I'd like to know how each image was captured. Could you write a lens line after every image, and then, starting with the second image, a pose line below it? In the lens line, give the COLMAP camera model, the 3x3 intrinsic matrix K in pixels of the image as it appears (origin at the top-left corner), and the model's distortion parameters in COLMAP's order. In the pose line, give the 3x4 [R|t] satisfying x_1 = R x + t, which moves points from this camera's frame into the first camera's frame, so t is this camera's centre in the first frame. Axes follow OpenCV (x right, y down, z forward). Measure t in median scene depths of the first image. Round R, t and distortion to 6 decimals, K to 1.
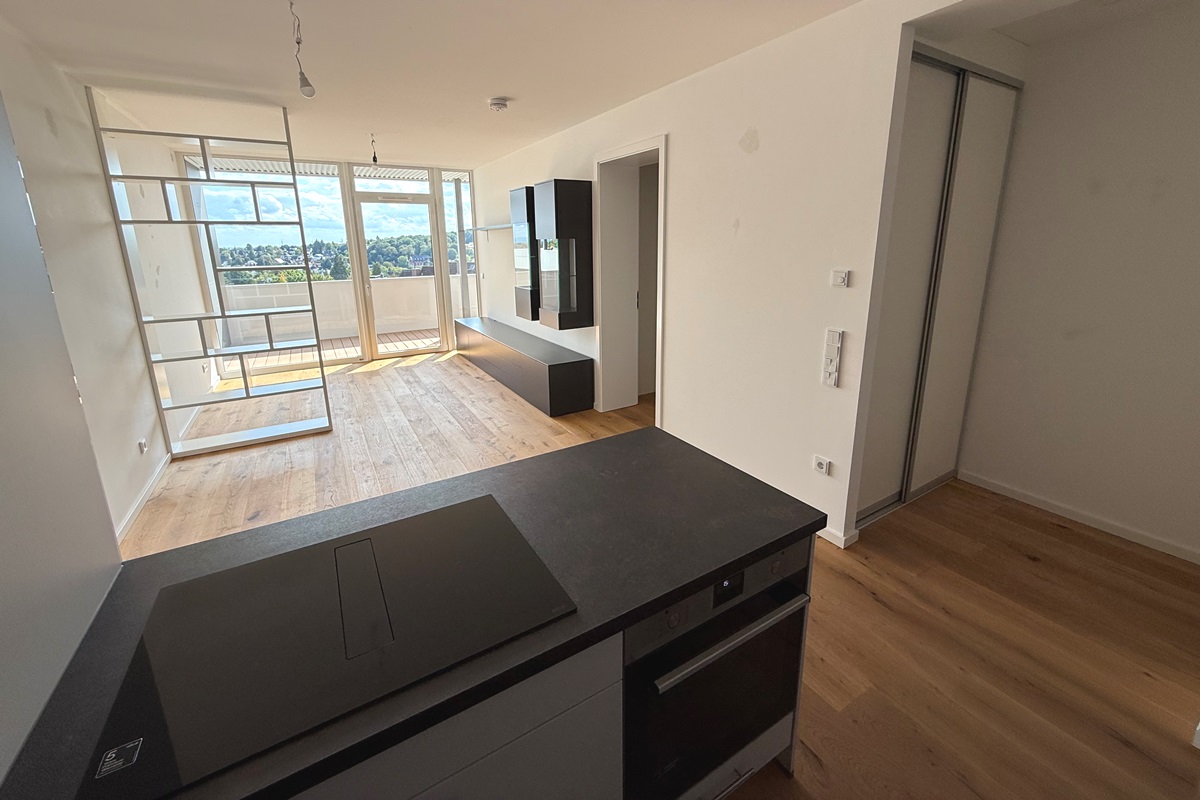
lens RADIAL K [[478.1, 0, 600.6], [0, 478.1, 349.5], [0, 0, 1]] dist [-0.000284, -0.000285]
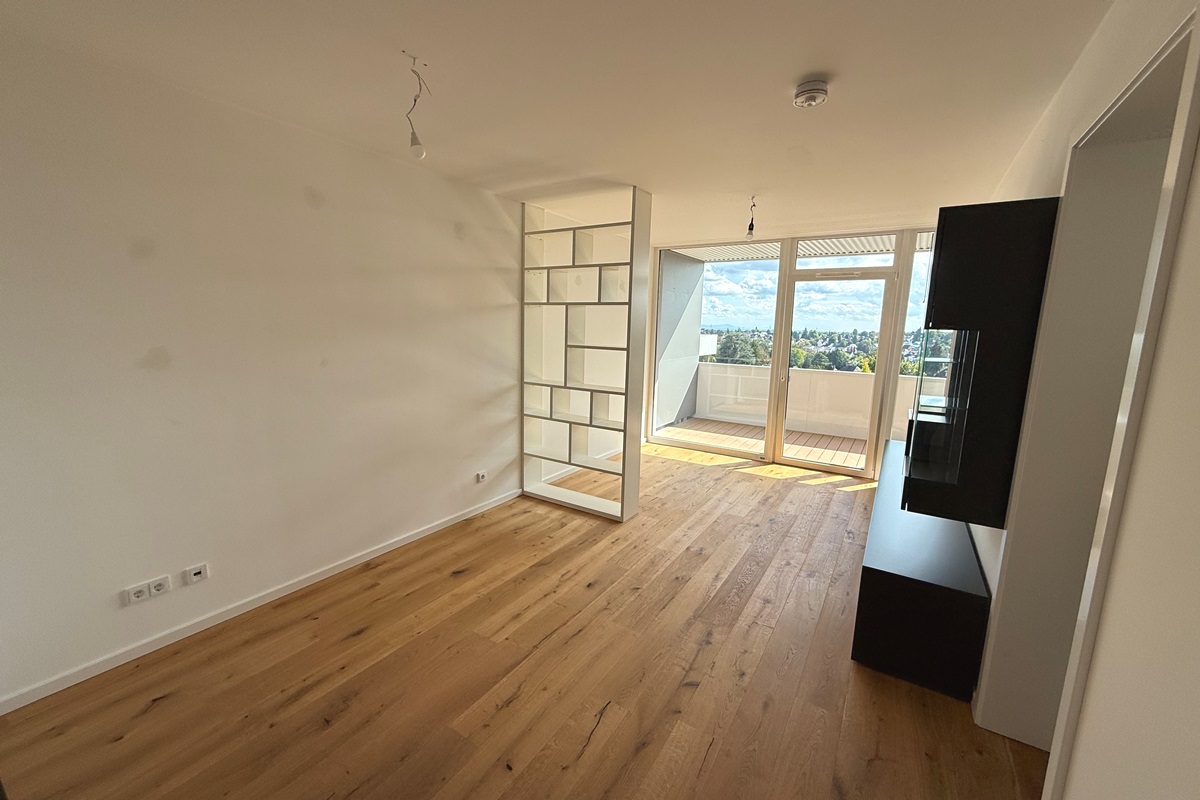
lens RADIAL K [[478.1, 0, 594.4], [0, 478.1, 400.3], [0, 0, 1]] dist [-0.000284, -0.000285]
pose [[0.439173, 0.165745, -0.882981, 0.186083], [-0.229339, 0.970955, 0.068191, -0.106926], [0.868637, 0.172554, 0.464429, 0.448401]]
